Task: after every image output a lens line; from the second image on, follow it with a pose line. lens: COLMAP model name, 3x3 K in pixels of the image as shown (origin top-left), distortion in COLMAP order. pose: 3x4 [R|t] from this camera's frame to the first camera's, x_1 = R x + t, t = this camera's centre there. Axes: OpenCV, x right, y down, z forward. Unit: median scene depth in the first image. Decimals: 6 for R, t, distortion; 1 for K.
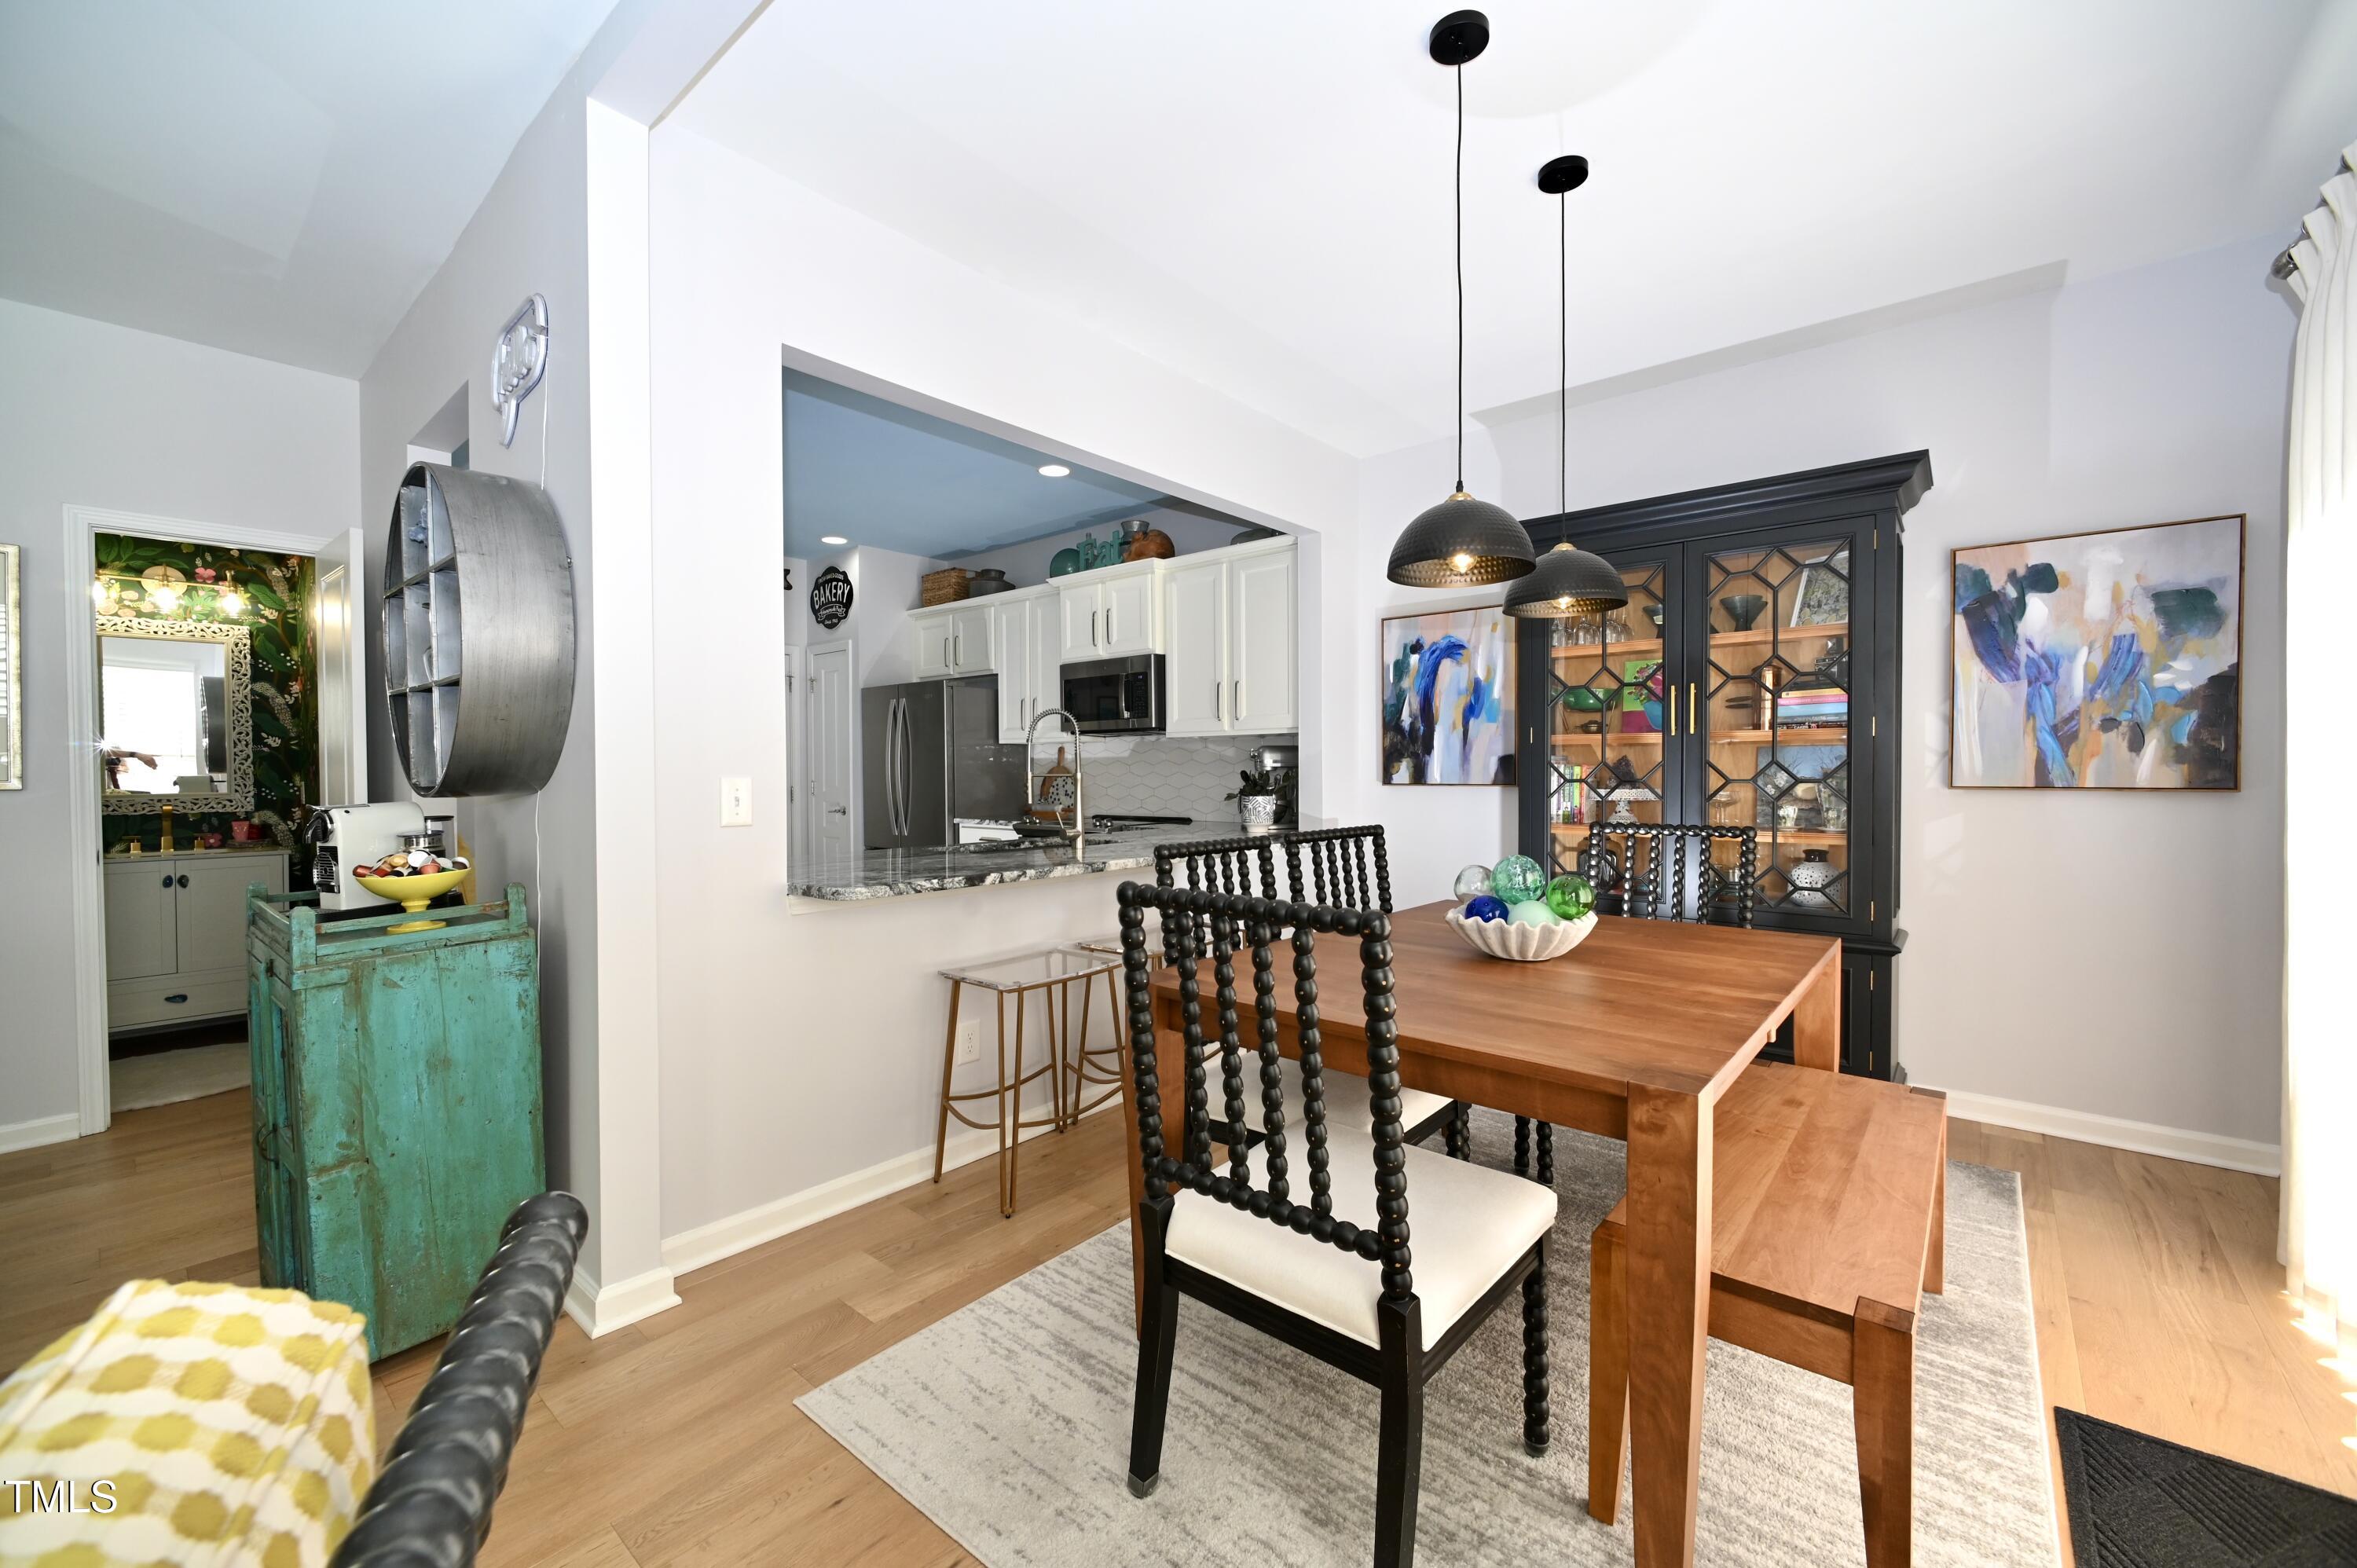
lens RADIAL K [[944.4, 0, 1168.6], [0, 944.4, 790.6], [0, 0, 1]] dist [-0.001243, -0.000324]
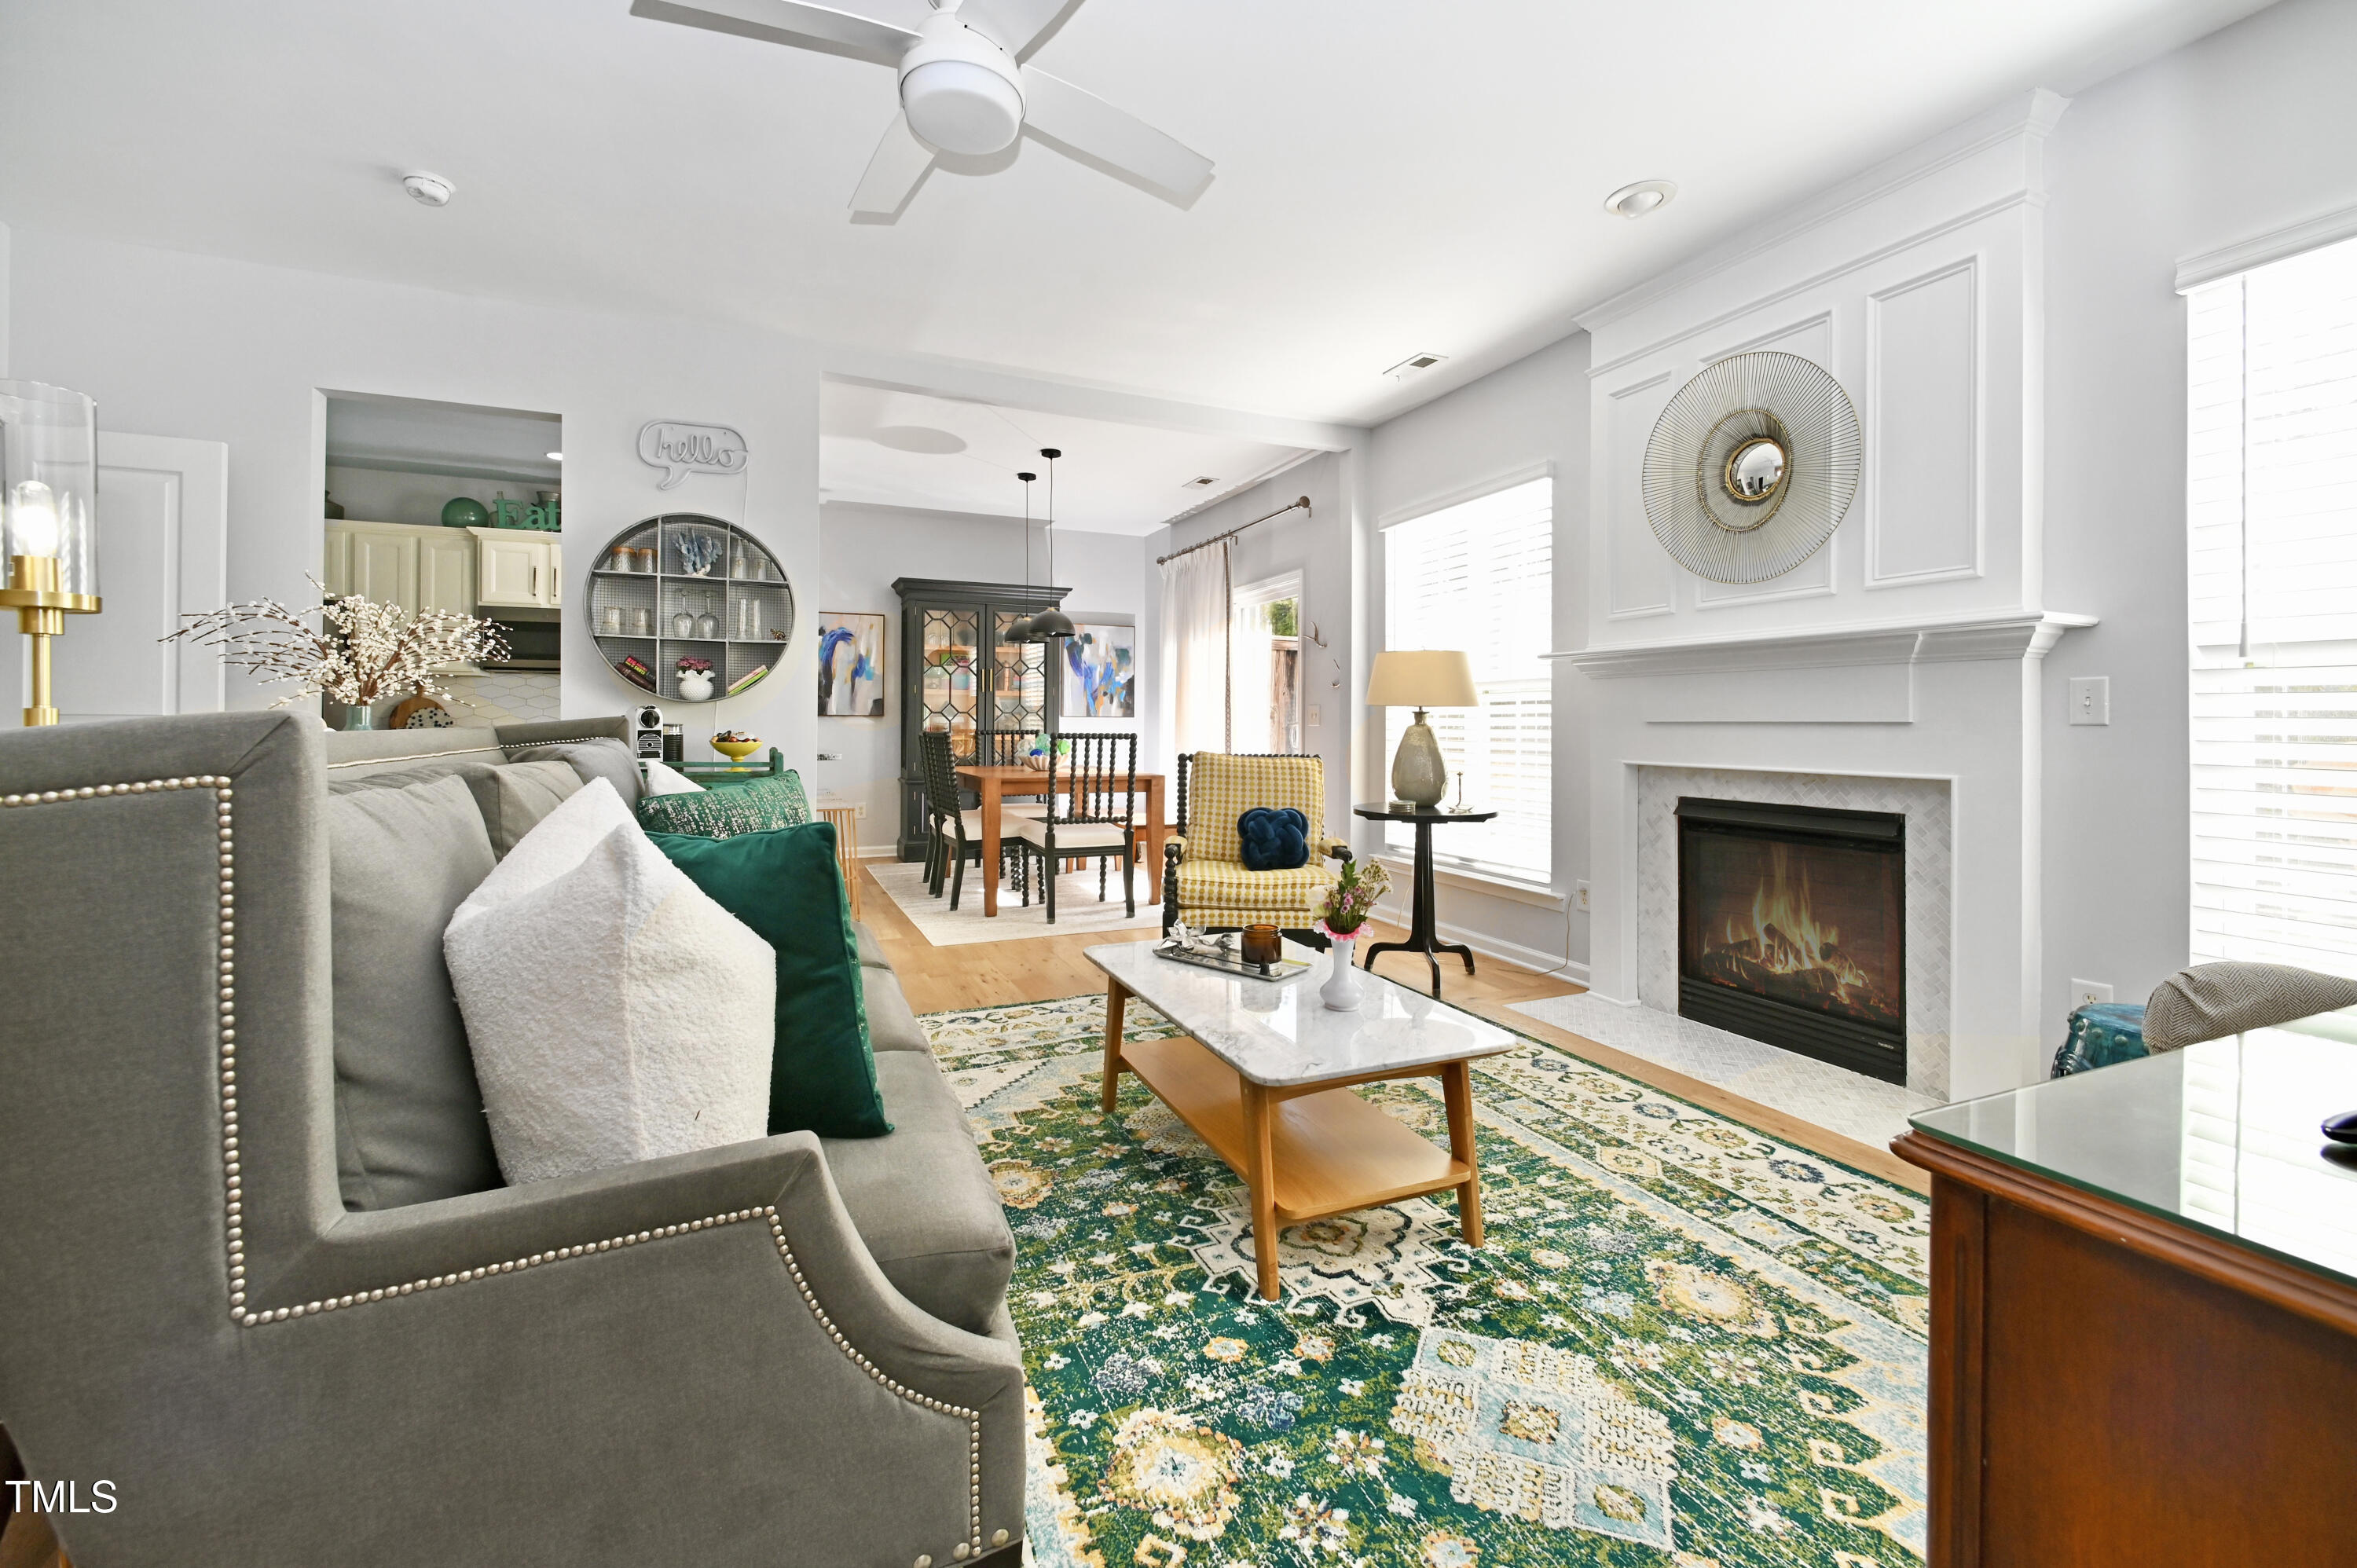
lens RADIAL K [[978.2, 0, 1181.7], [0, 978.2, 725.4], [0, 0, 1]] dist [-0.002232, -0.000567]
pose [[0.430954, 0.001293, 0.902373, -1.528075], [0.013002, 0.999886, -0.007642, 0.049596], [-0.902280, 0.015026, 0.430889, -0.458106]]
